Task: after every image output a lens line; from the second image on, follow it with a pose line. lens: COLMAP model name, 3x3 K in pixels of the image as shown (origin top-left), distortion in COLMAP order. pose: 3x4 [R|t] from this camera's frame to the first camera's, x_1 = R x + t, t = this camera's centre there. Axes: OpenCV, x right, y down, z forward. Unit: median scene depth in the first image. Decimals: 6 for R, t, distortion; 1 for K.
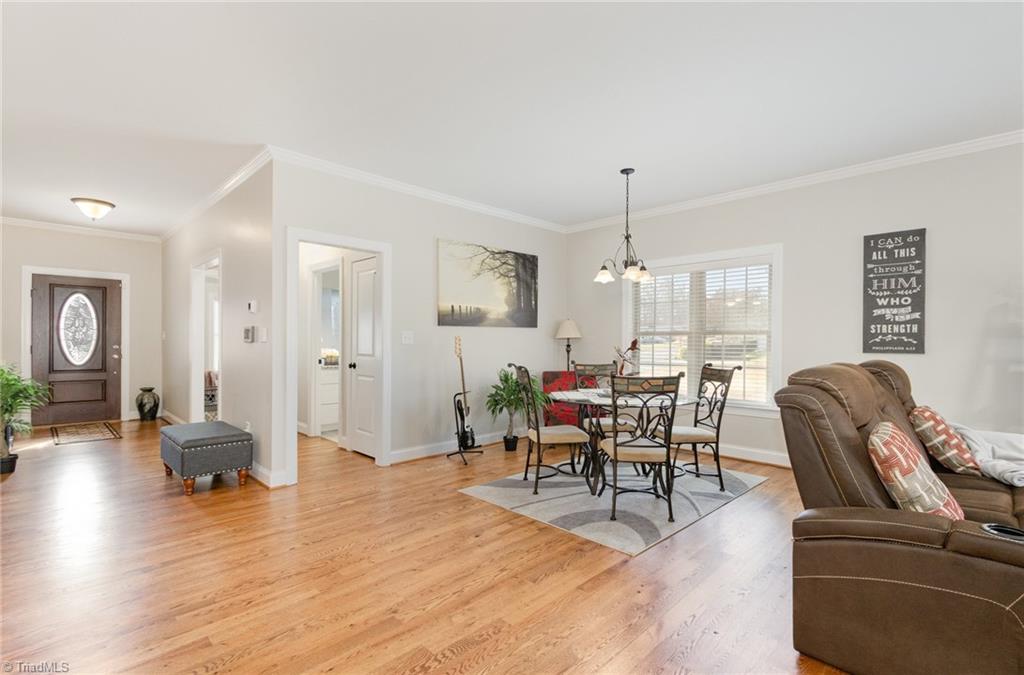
lens RADIAL K [[474.7, 0, 523.4], [0, 474.7, 343.7], [0, 0, 1]] dist [0.000557, -0.000333]
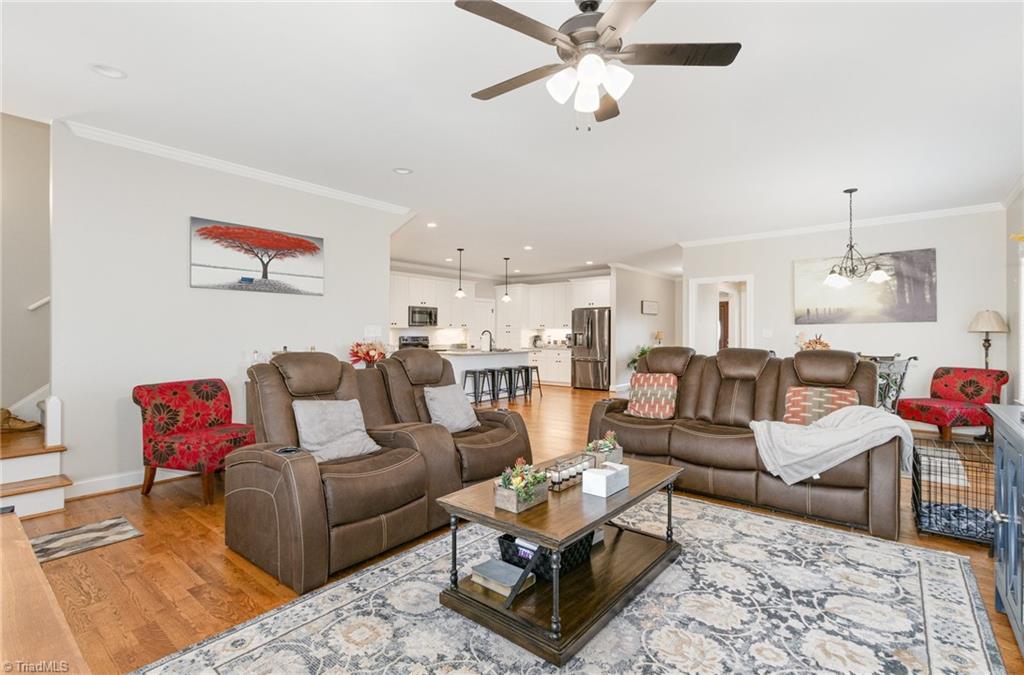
lens RADIAL K [[473.7, 0, 496.6], [0, 473.7, 333.7], [0, 0, 1]] dist [0.001815, 0.000144]
pose [[0.071654, -0.007984, -0.997398, 1.433736], [-0.005293, 0.999951, -0.008385, 0.006229], [0.997416, 0.005880, 0.071608, 0.047546]]
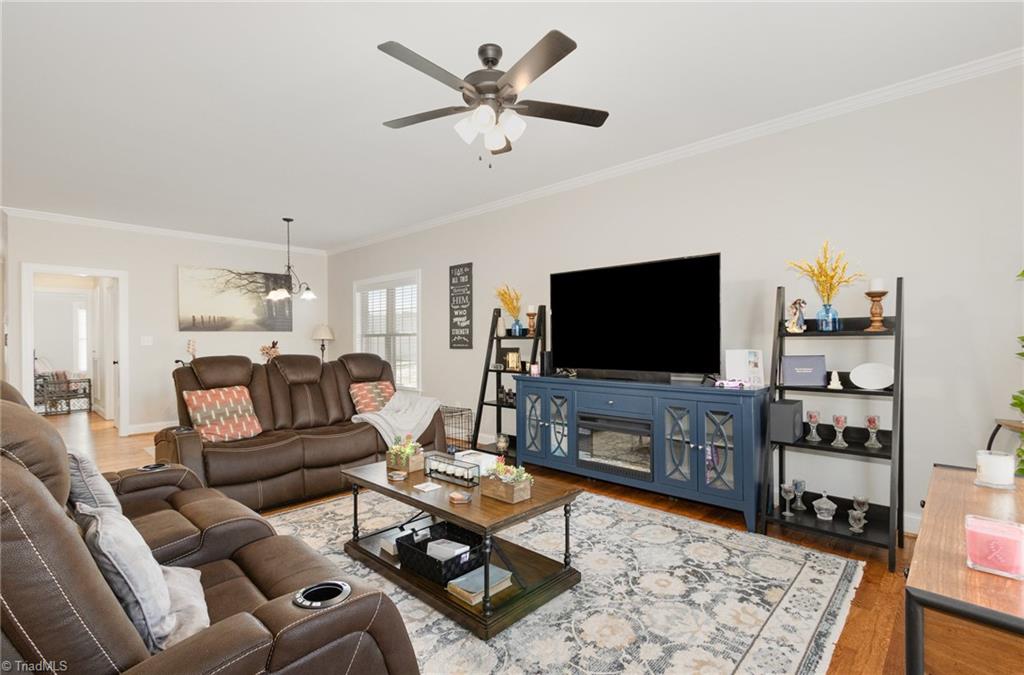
lens RADIAL K [[474.7, 0, 523.4], [0, 474.7, 343.7], [0, 0, 1]] dist [0.000557, -0.000333]
pose [[0.999476, -0.009150, 0.031052, 0.931825], [0.009130, 0.999958, 0.000789, 0.005633], [-0.031058, -0.000505, 0.999517, -0.443746]]
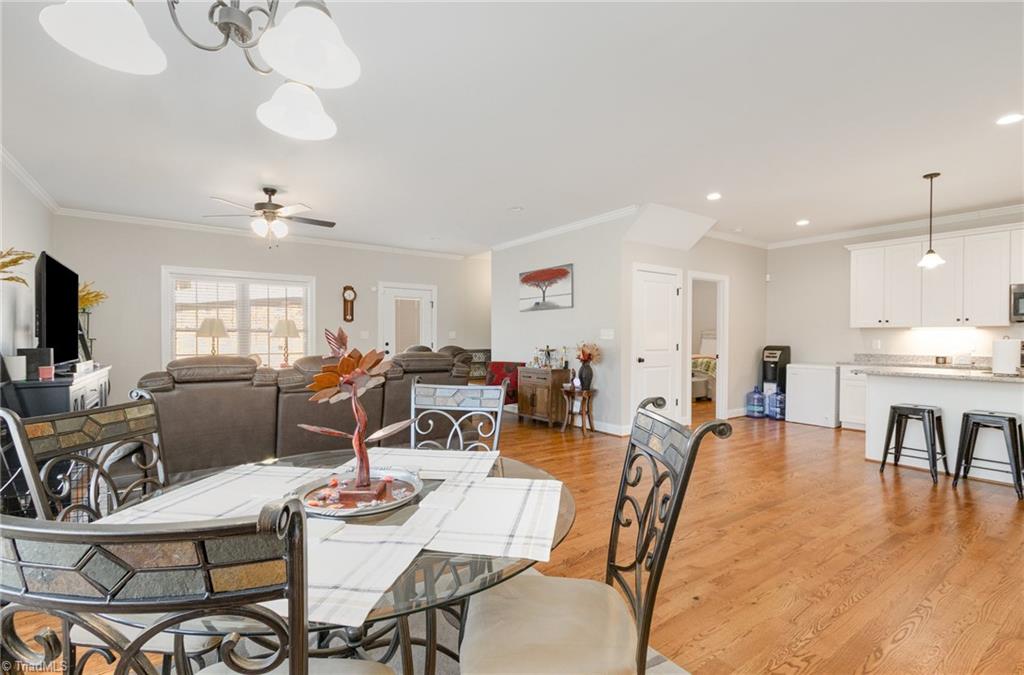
lens RADIAL K [[474.7, 0, 523.4], [0, 474.7, 343.7], [0, 0, 1]] dist [0.000557, -0.000333]
pose [[-0.988347, -0.010077, 0.151884, 0.062056], [-0.007742, 0.999843, 0.015952, -0.002721], [-0.152021, 0.014590, -0.988270, 1.327181]]
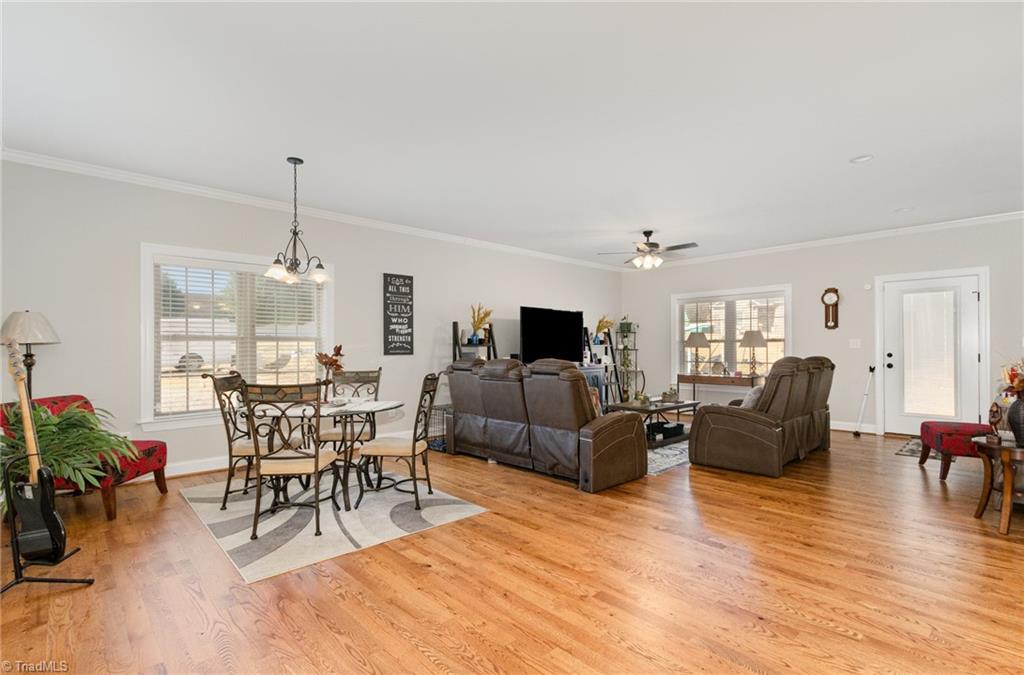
lens RADIAL K [[477.2, 0, 495.9], [0, 477.2, 347.0], [0, 0, 1]] dist [-0.000949, -0.000650]
pose [[0.063143, -0.003089, 0.998000, -0.728487], [0.008578, 0.999960, 0.002553, -0.005649], [-0.997968, 0.008399, 0.063167, 0.601822]]
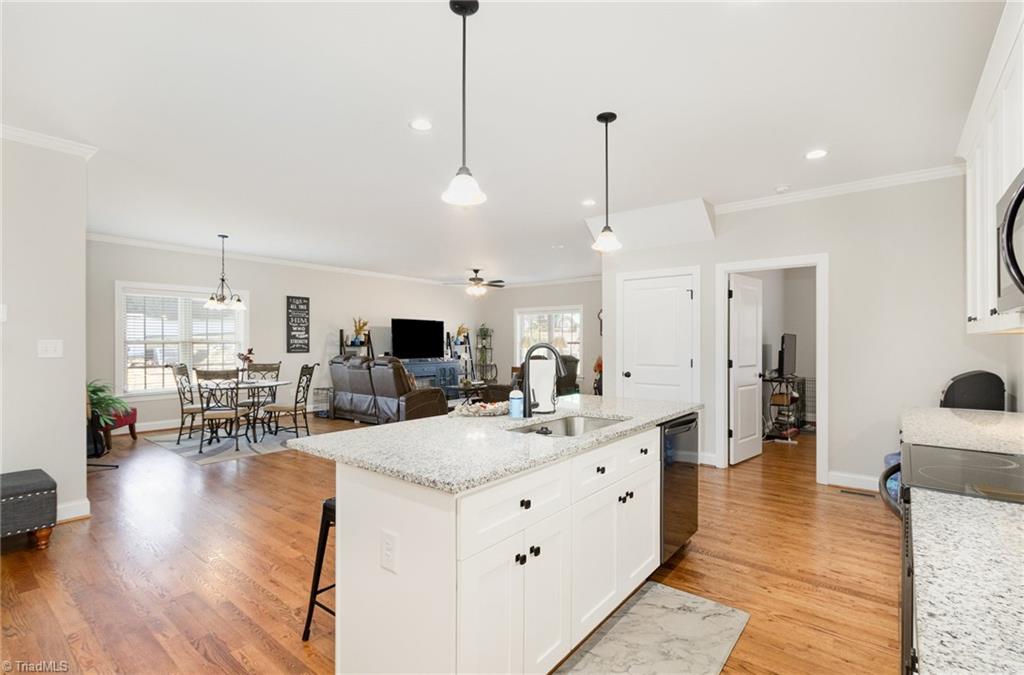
lens RADIAL K [[477.2, 0, 495.9], [0, 477.2, 347.0], [0, 0, 1]] dist [-0.000949, -0.000650]
pose [[-0.072746, -0.012850, 0.997268, -1.469377], [0.002568, 0.999911, 0.013071, -0.032213], [-0.997347, 0.003512, -0.072706, 0.263638]]
